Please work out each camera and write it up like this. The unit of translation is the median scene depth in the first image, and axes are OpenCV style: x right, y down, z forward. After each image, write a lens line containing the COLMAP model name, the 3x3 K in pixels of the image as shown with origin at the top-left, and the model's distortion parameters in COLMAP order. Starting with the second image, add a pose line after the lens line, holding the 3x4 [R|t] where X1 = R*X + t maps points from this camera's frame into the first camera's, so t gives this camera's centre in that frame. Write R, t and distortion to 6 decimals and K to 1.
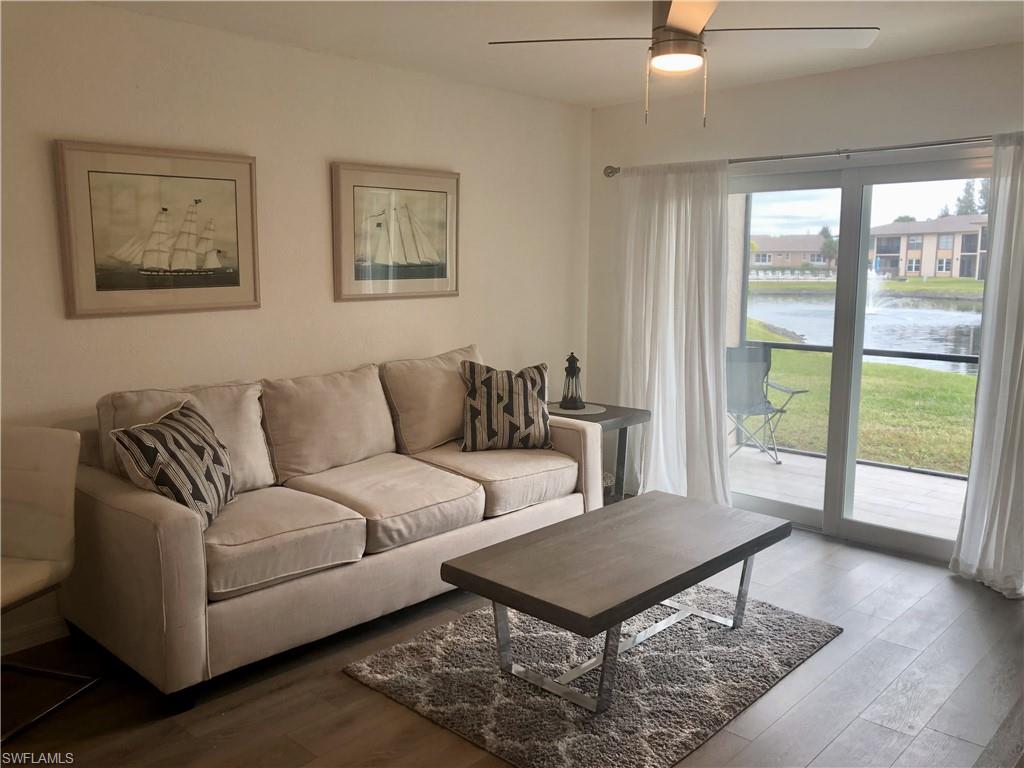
lens RADIAL K [[850.2, 0, 510.5], [0, 850.2, 386.9], [0, 0, 1]] dist [0.009300, 0.000928]
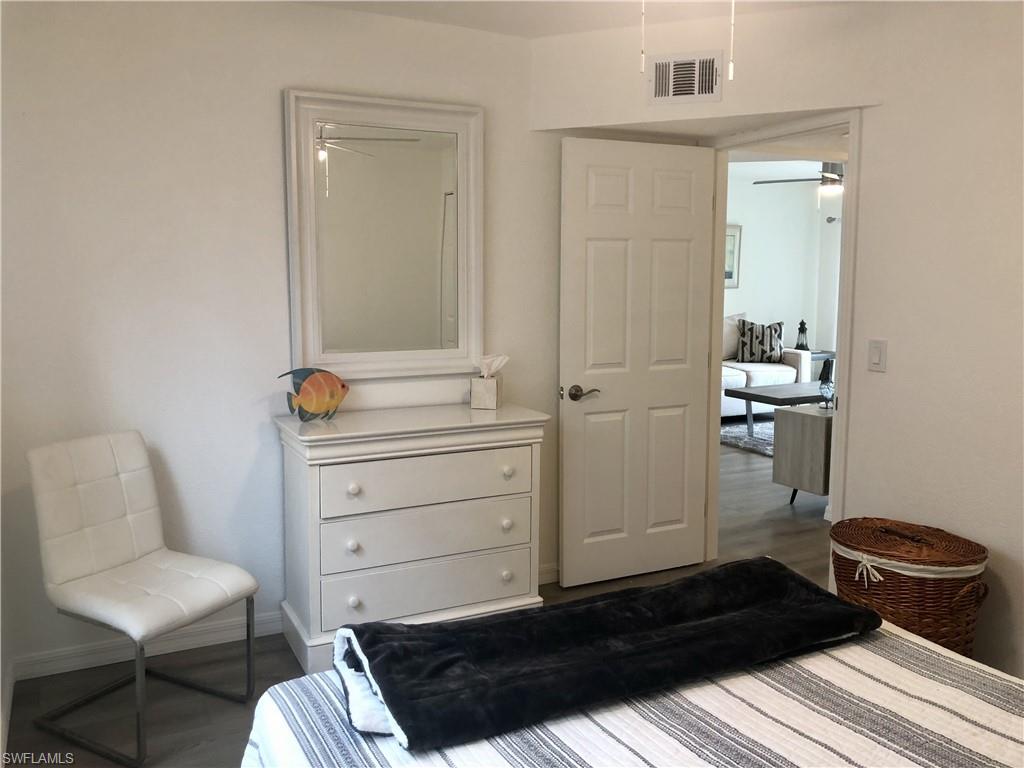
lens RADIAL K [[850.2, 0, 509.5], [0, 850.2, 383.0], [0, 0, 1]] dist [0.009300, 0.000928]
pose [[0.939608, 0.030563, -0.340885, 0.126030], [-0.042637, 0.998699, -0.027981, 0.201829], [0.339586, 0.040825, 0.939688, -1.081116]]
